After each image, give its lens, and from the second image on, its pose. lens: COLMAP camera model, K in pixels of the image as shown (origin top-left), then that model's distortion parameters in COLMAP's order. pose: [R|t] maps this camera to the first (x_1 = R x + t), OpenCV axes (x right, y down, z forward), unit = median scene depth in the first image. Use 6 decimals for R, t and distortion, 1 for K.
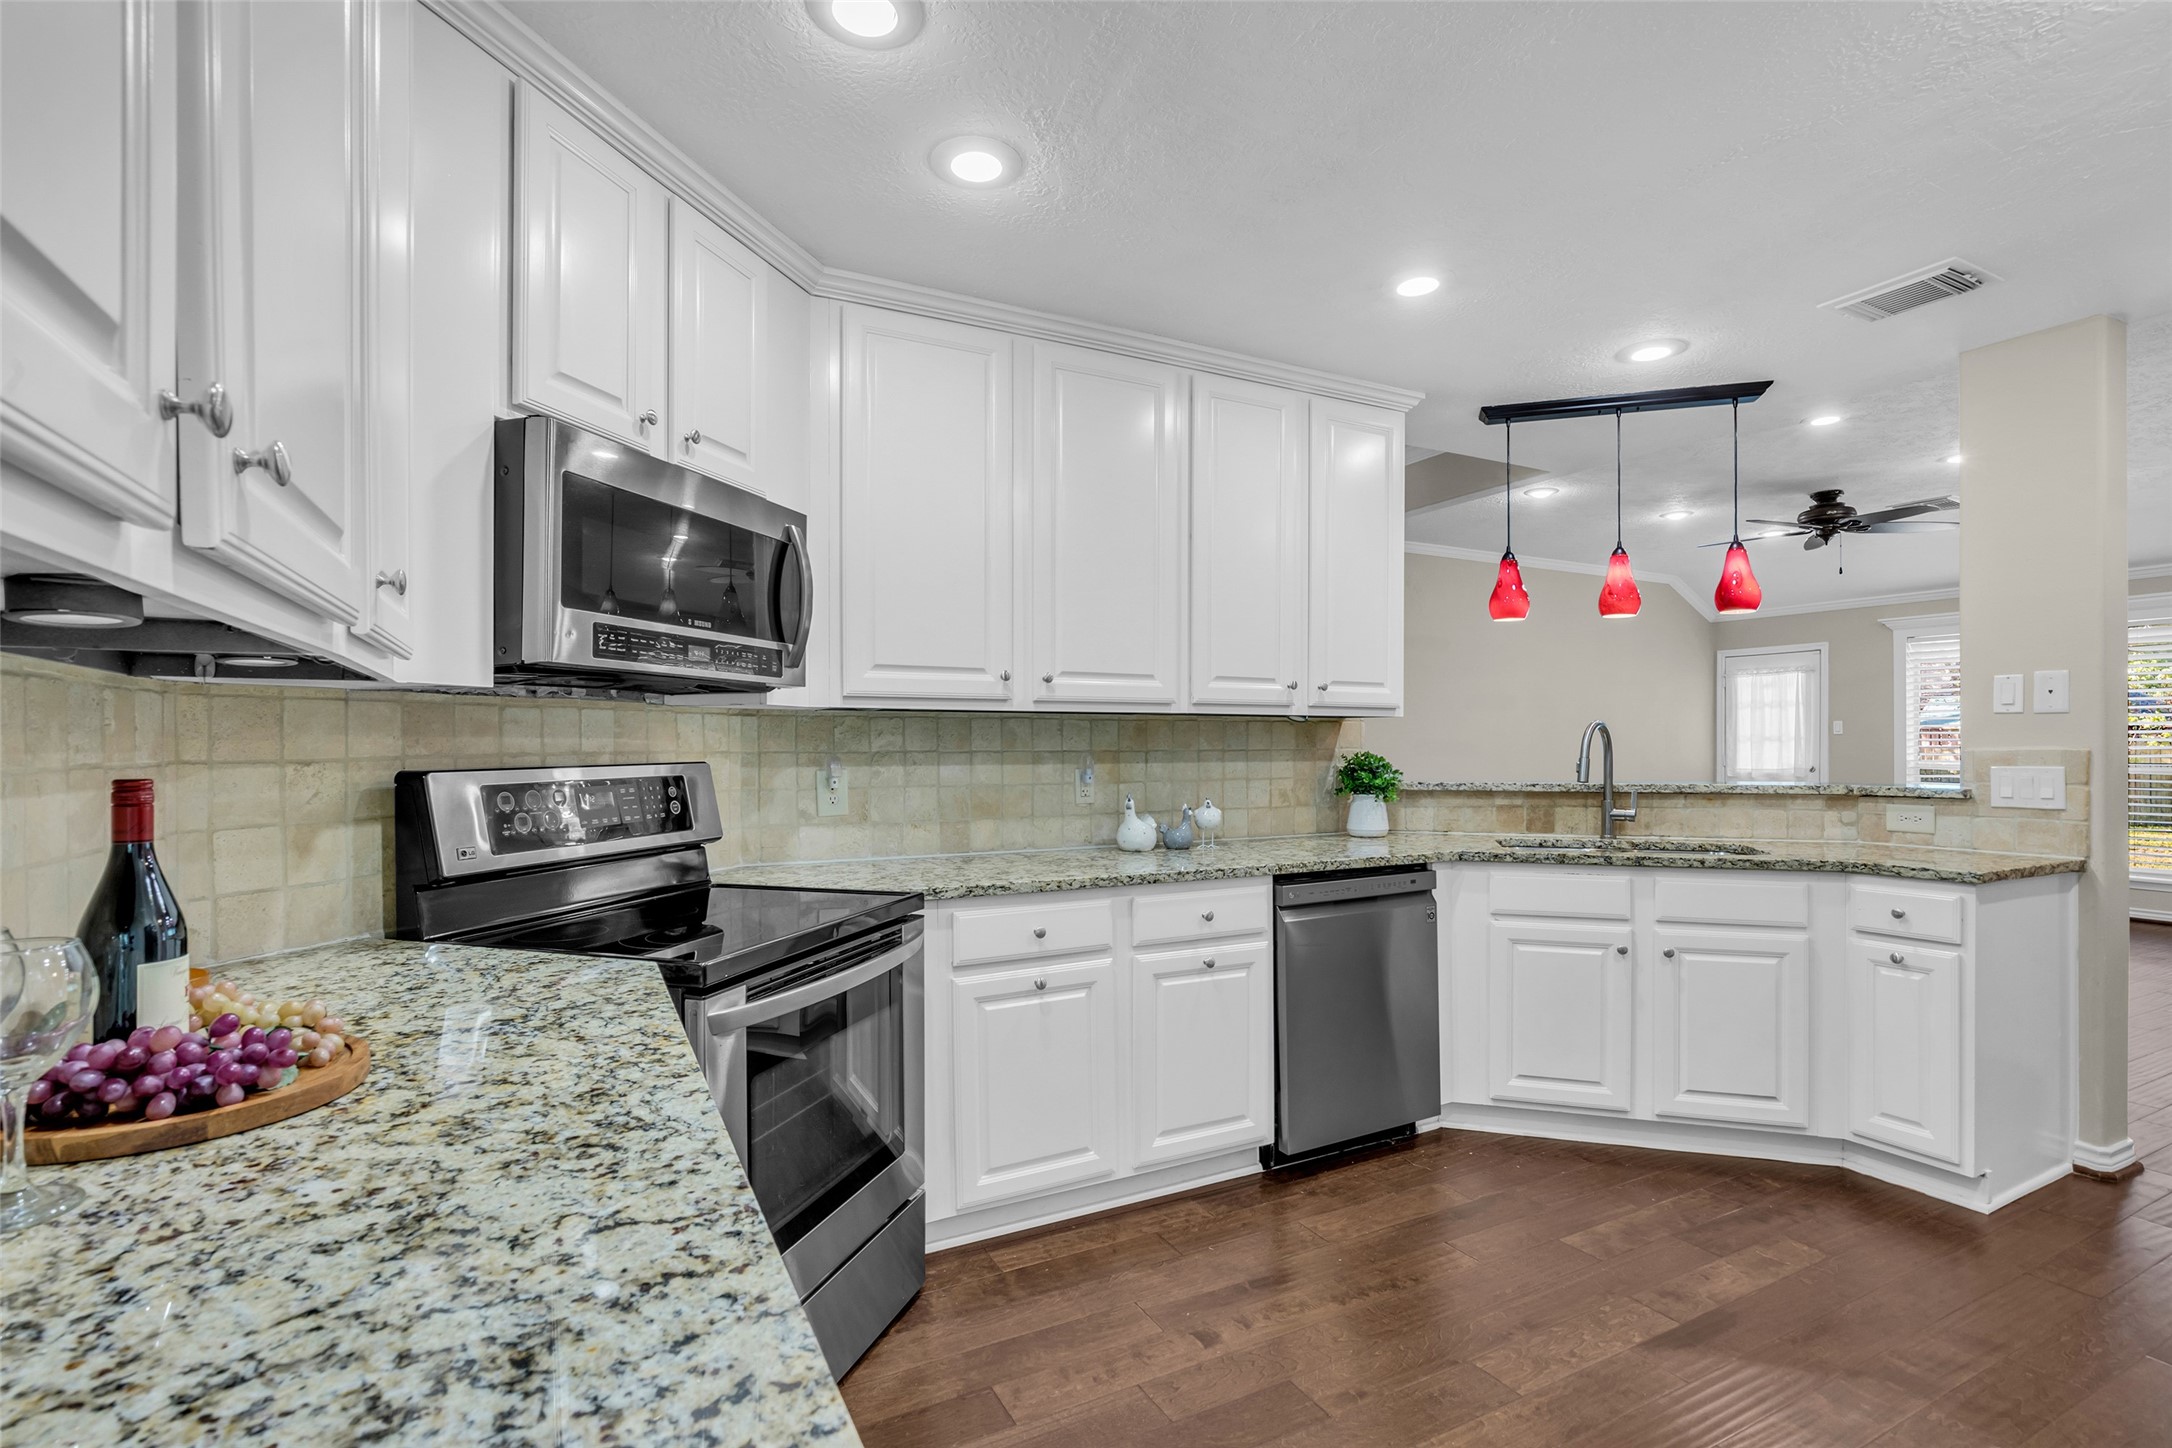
lens RADIAL K [[993.8, 0, 1092.6], [0, 993.8, 745.1], [0, 0, 1]] dist [-0.013523, 0.000010]
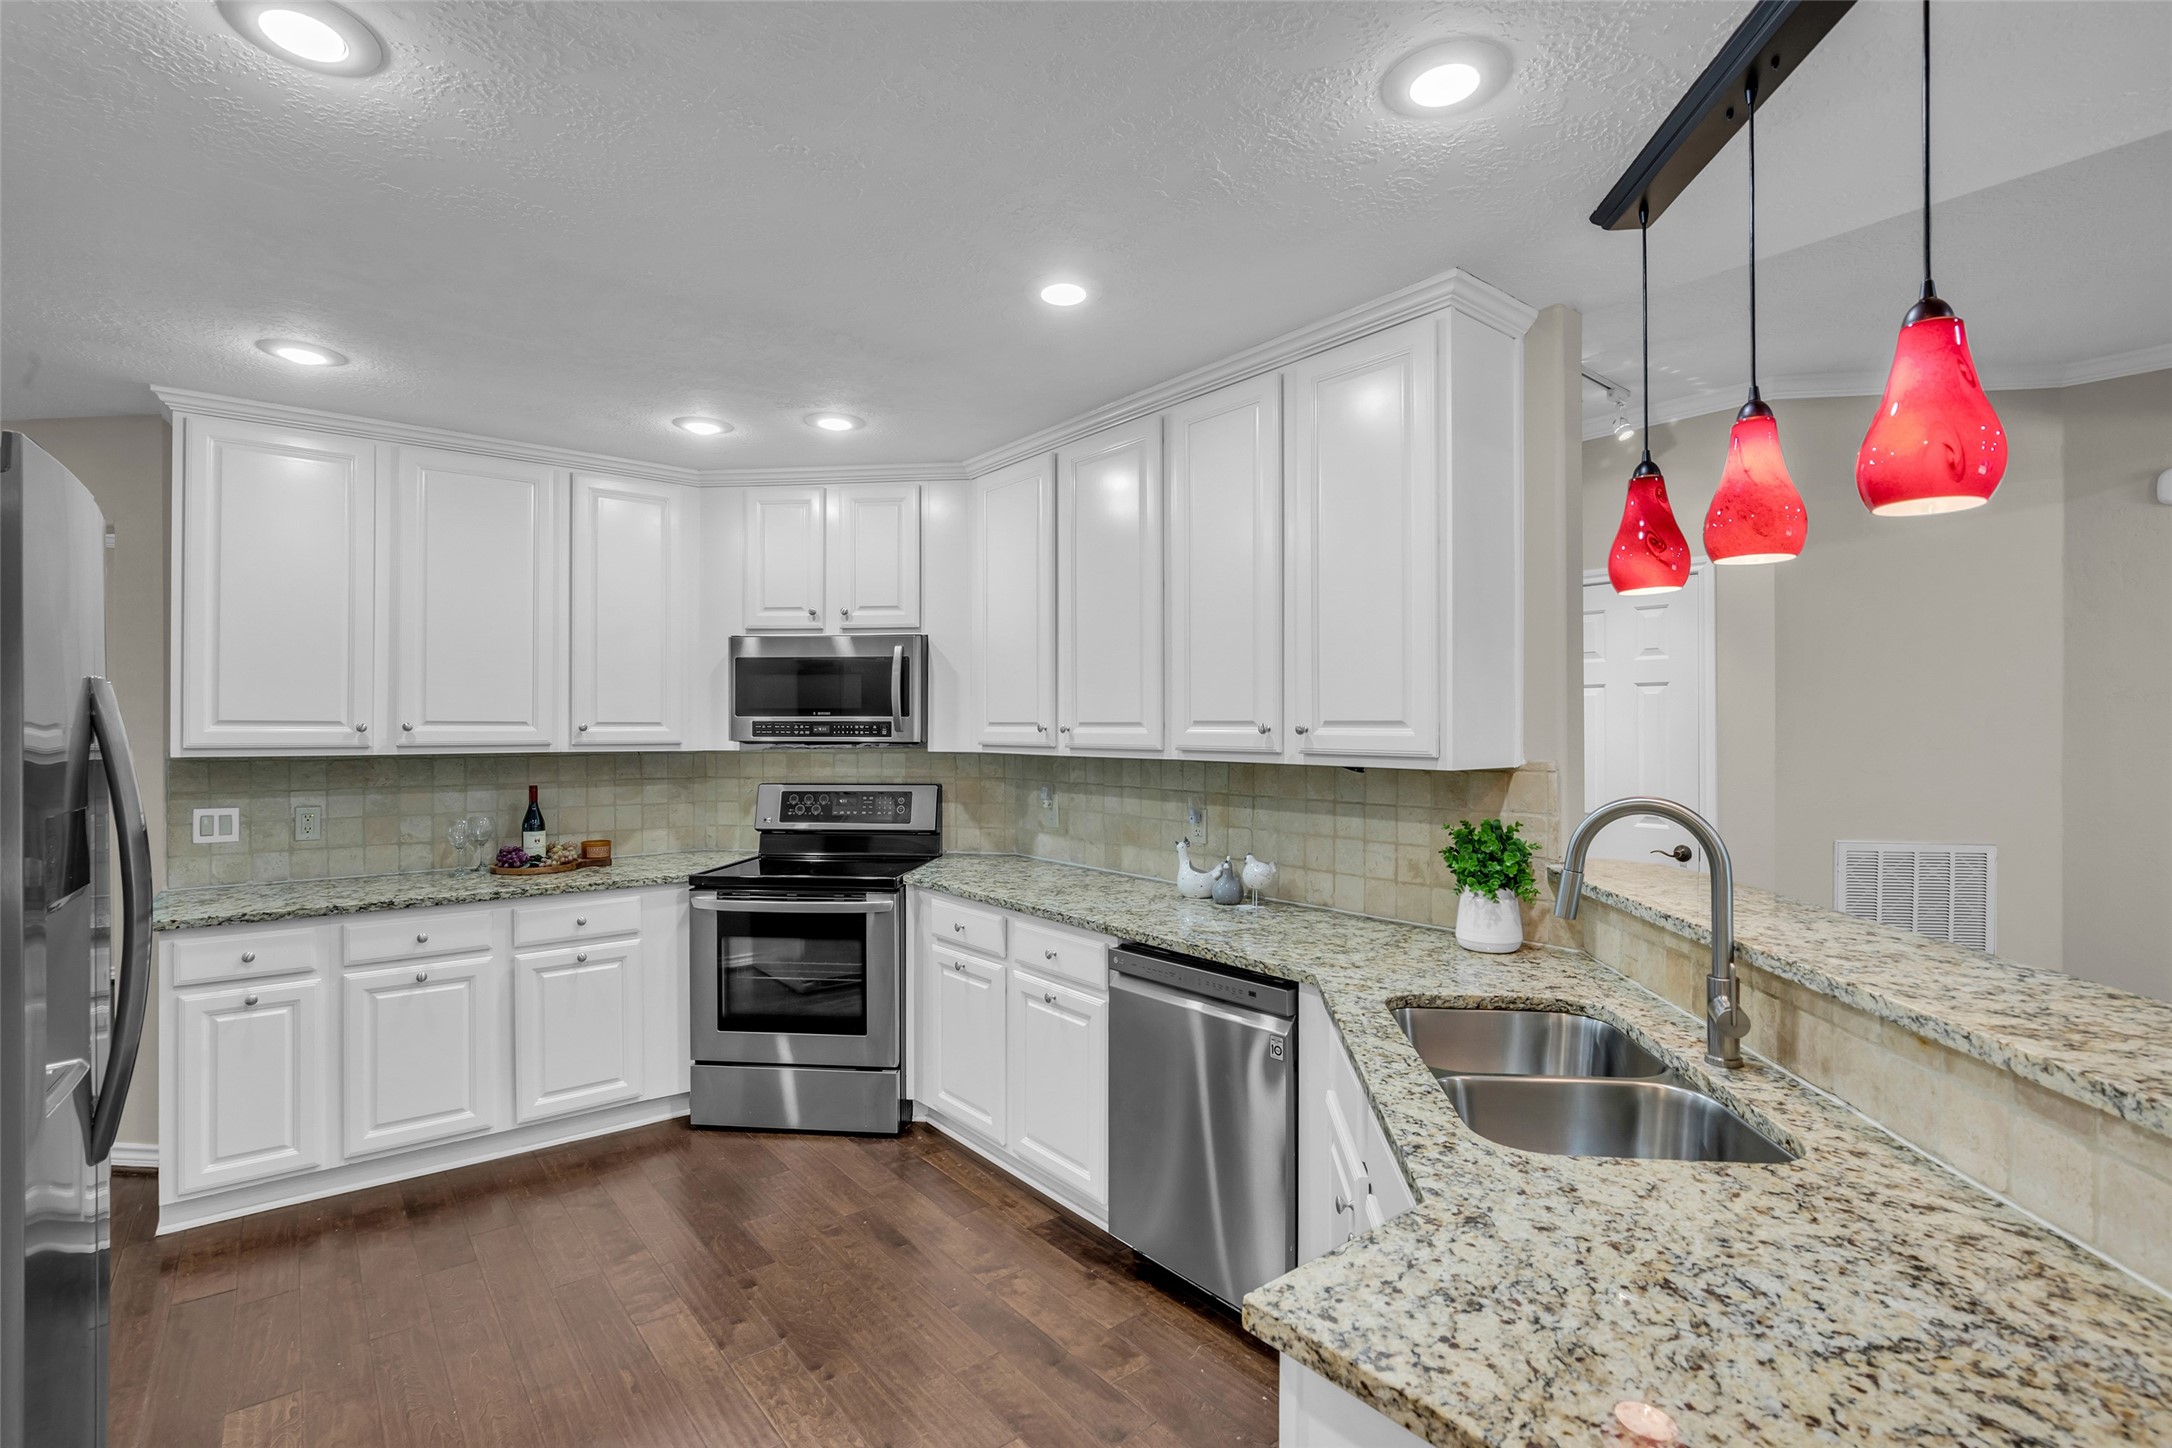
lens RADIAL K [[998.2, 0, 1086.0], [0, 998.2, 724.0], [0, 0, 1]] dist [-0.011898, 0.000414]
pose [[0.177651, -0.003456, -0.984087, 0.978363], [-0.003748, 0.999984, -0.004188, -0.058965], [0.984086, 0.004432, 0.177636, 0.696222]]
